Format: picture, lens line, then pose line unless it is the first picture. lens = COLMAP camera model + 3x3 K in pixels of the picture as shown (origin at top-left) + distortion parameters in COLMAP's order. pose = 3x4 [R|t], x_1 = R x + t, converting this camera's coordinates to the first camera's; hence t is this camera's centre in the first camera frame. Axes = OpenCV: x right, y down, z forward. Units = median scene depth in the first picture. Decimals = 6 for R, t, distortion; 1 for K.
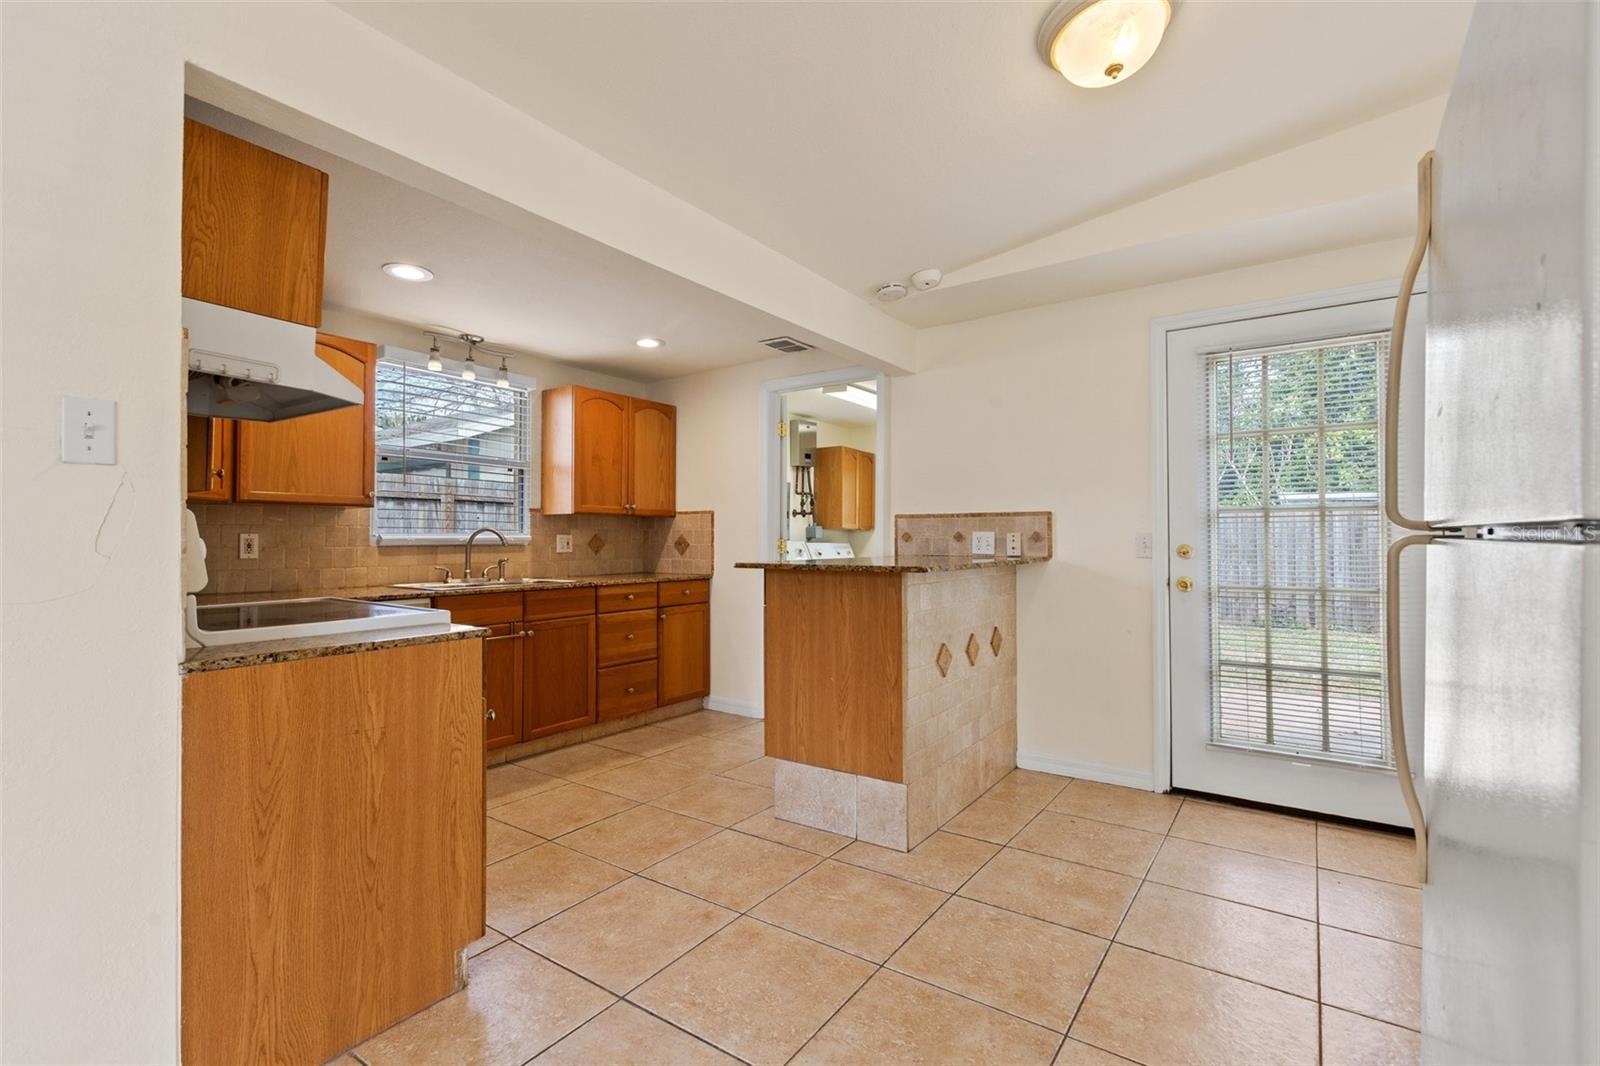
lens RADIAL K [[718.8, 0, 789.7], [0, 718.8, 530.1], [0, 0, 1]] dist [0.003596, -0.001002]
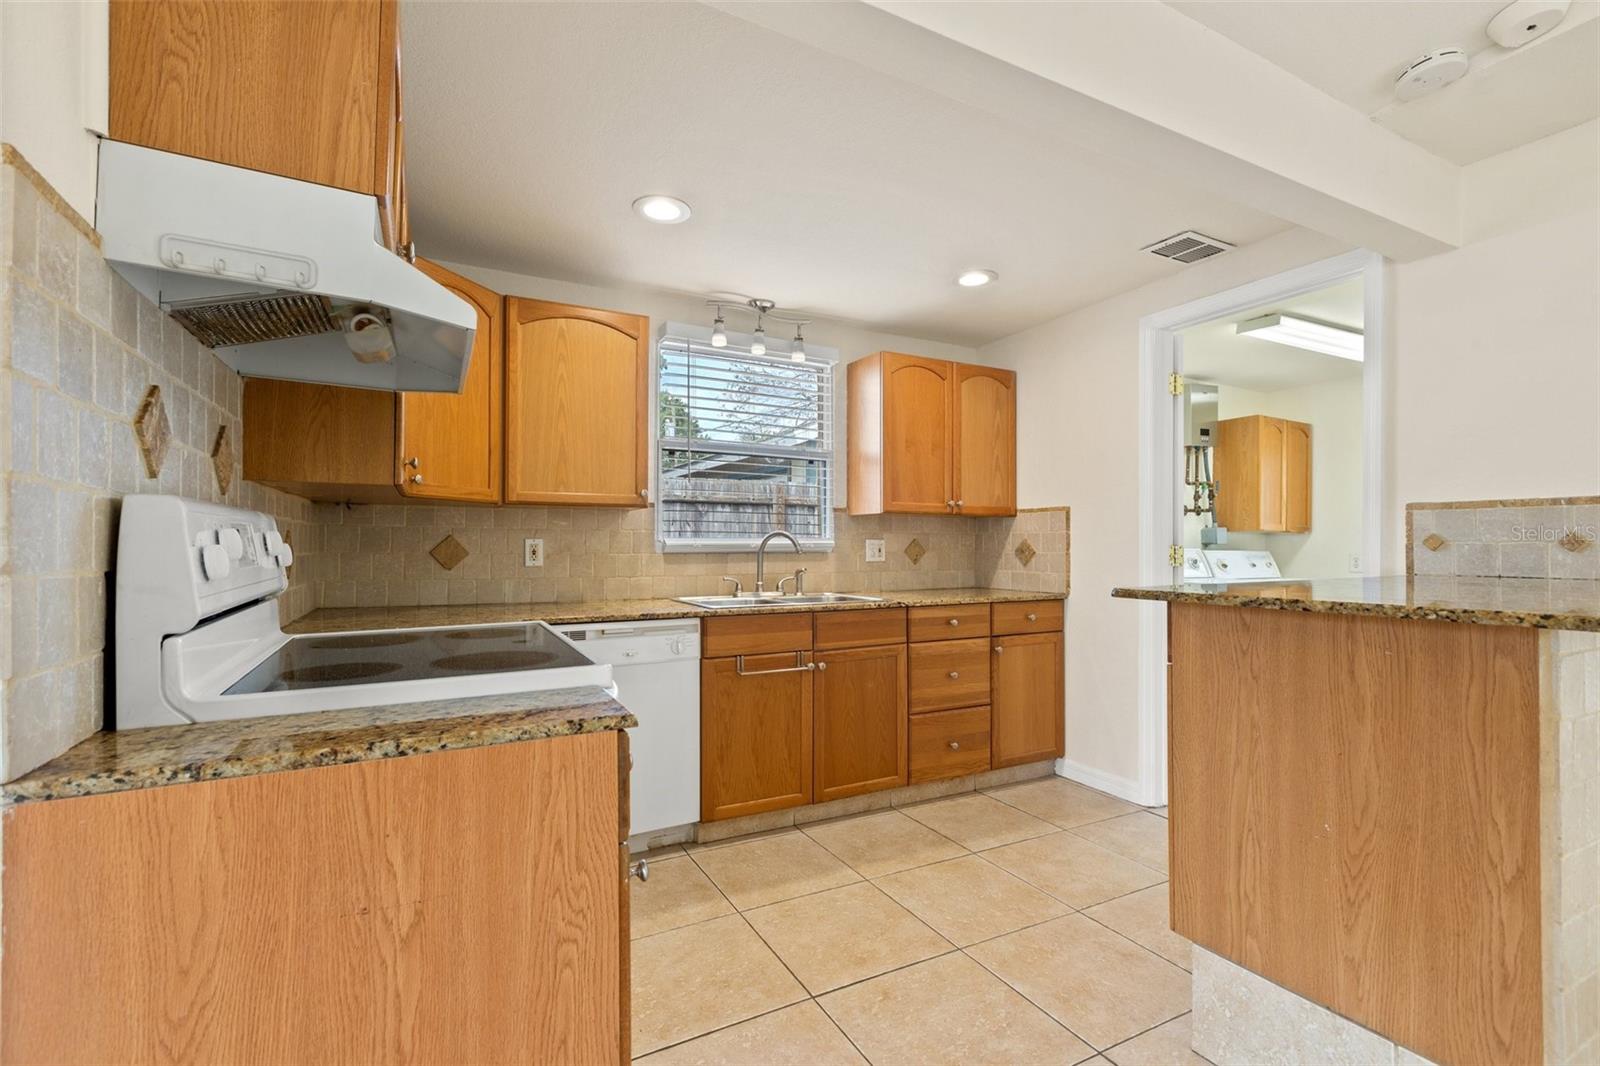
lens RADIAL K [[718.8, 0, 799.4], [0, 718.8, 537.4], [0, 0, 1]] dist [0.003596, -0.001002]
pose [[0.895358, -0.003167, -0.445336, -0.033936], [0.004393, 0.999989, 0.001721, 0.002601], [0.445326, -0.003497, 0.895362, 0.290812]]
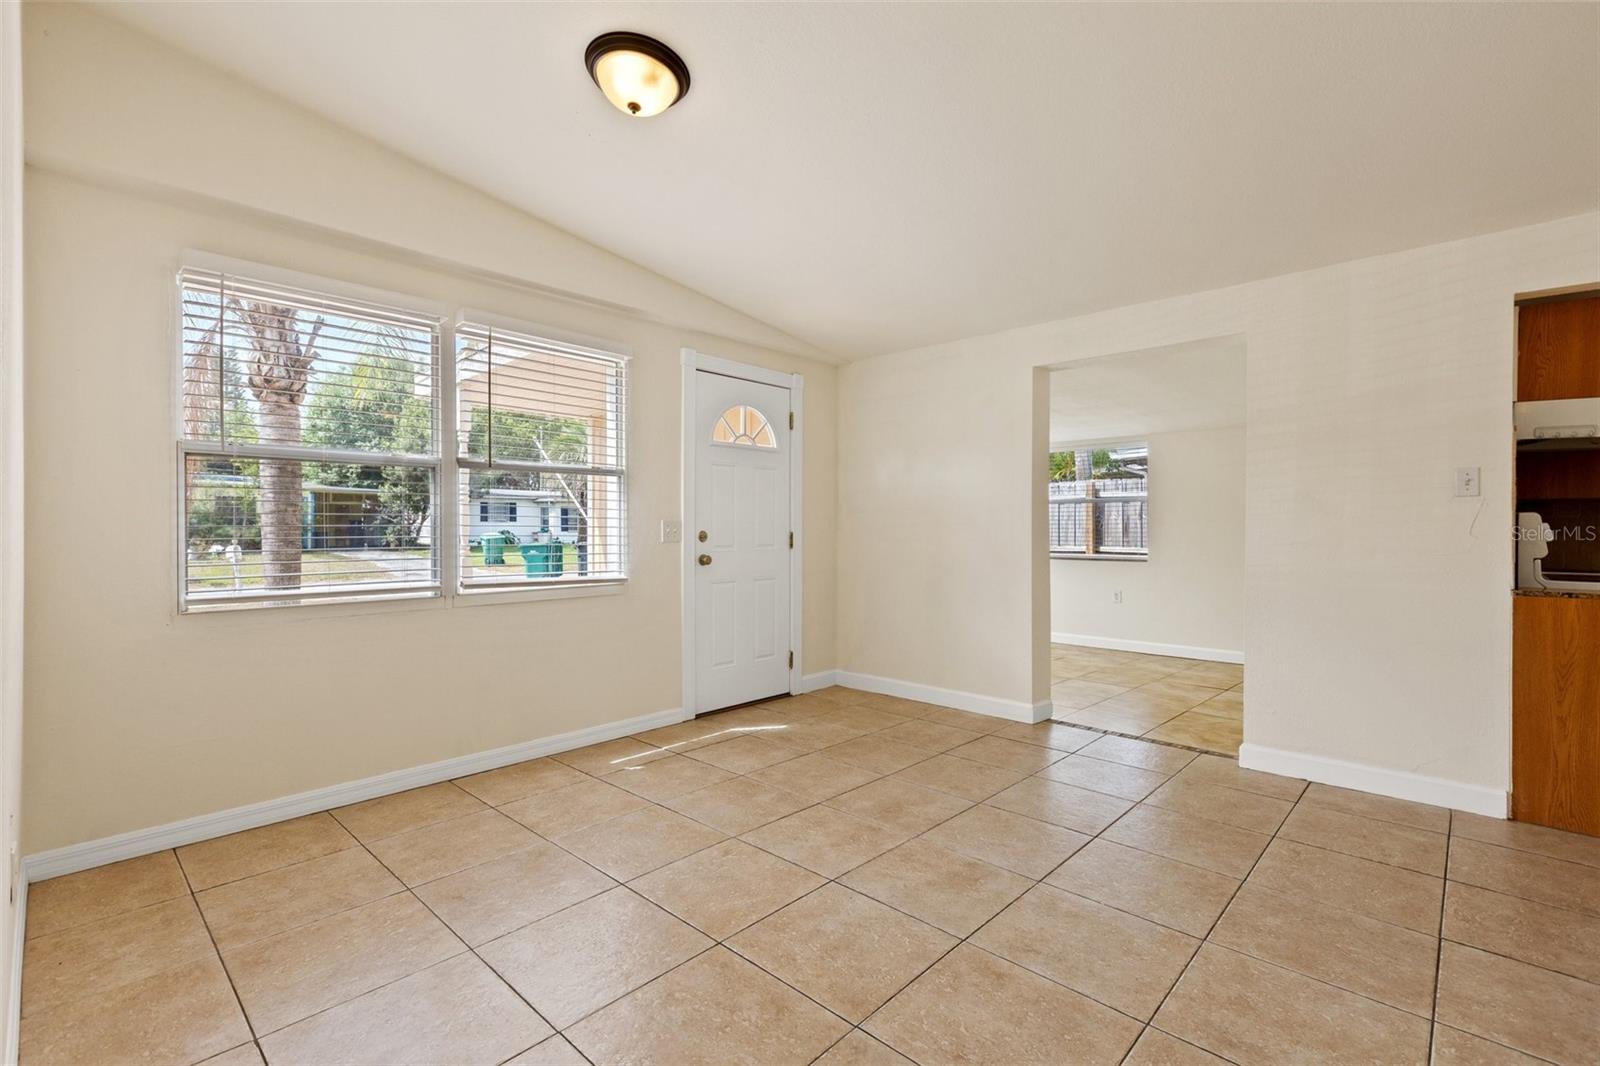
lens RADIAL K [[718.8, 0, 789.0], [0, 718.8, 525.4], [0, 0, 1]] dist [0.003596, -0.001002]
pose [[-0.129285, 0.001934, -0.991606, 0.537730], [0.003699, 0.999992, 0.001468, -0.003402], [0.991601, -0.003478, -0.129291, -0.287163]]
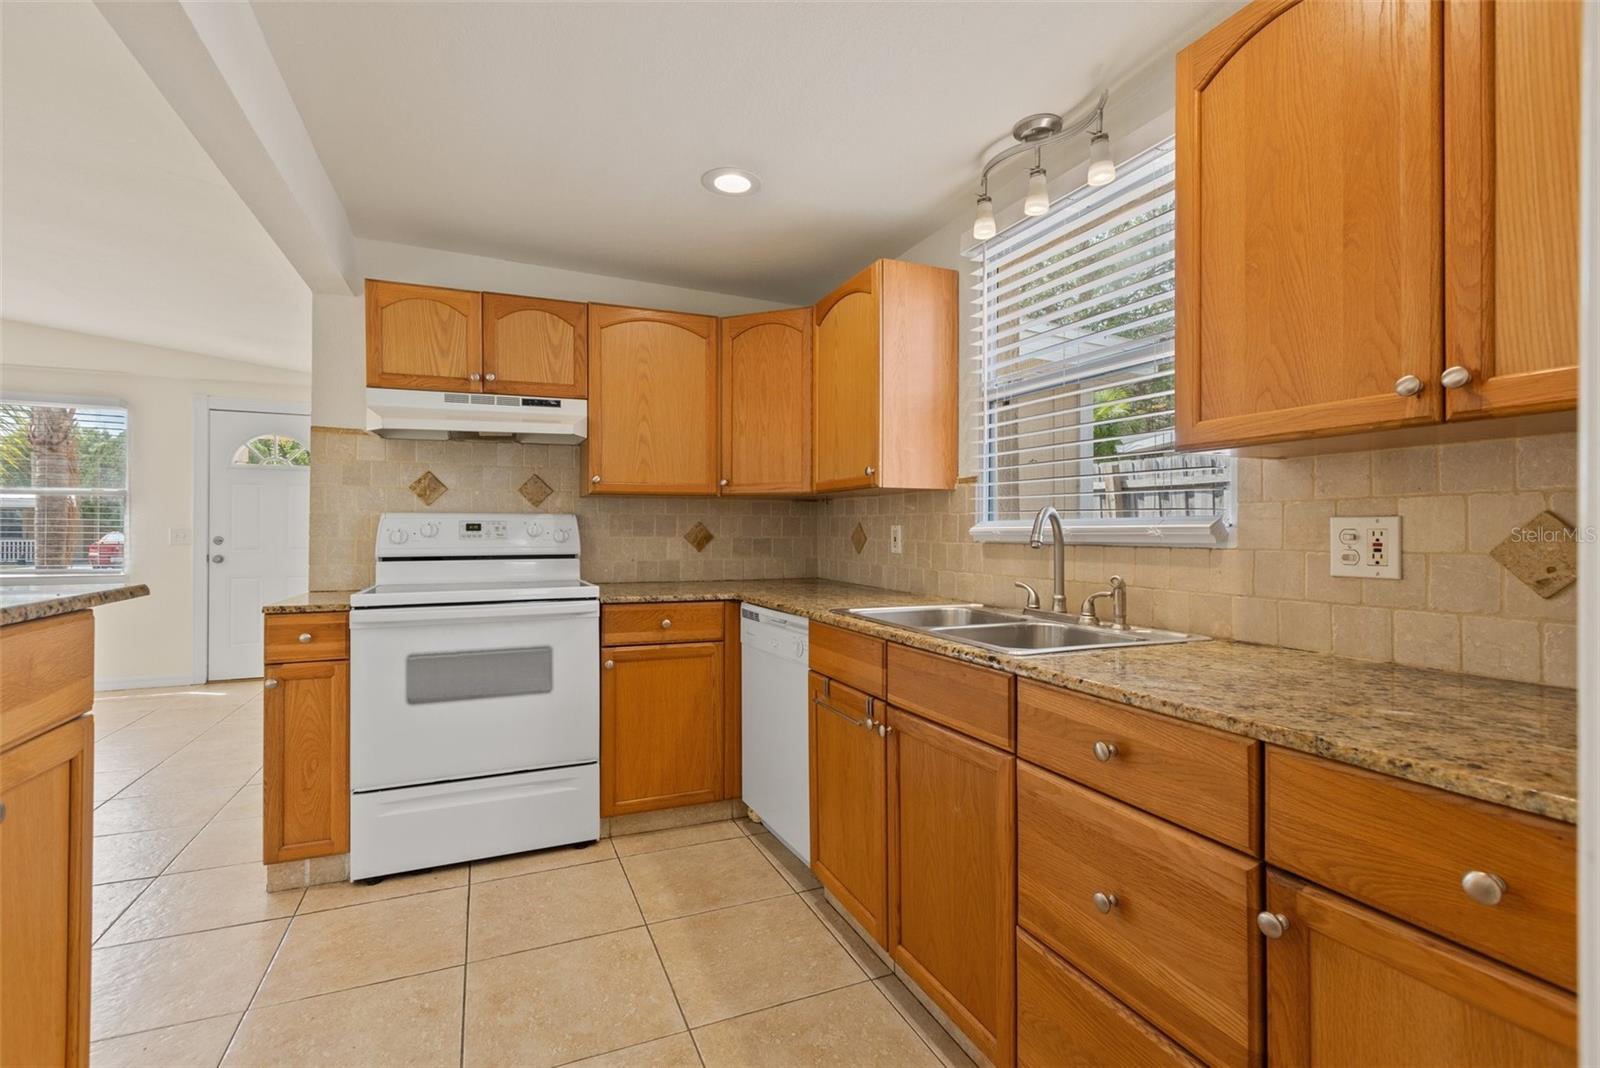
lens RADIAL K [[718.8, 0, 796.3], [0, 718.8, 533.5], [0, 0, 1]] dist [0.003596, -0.001002]
pose [[-0.509890, -0.001933, -0.860237, 0.073884], [0.006051, 0.999965, -0.005834, 0.017085], [0.860218, -0.008180, -0.509861, 1.194699]]
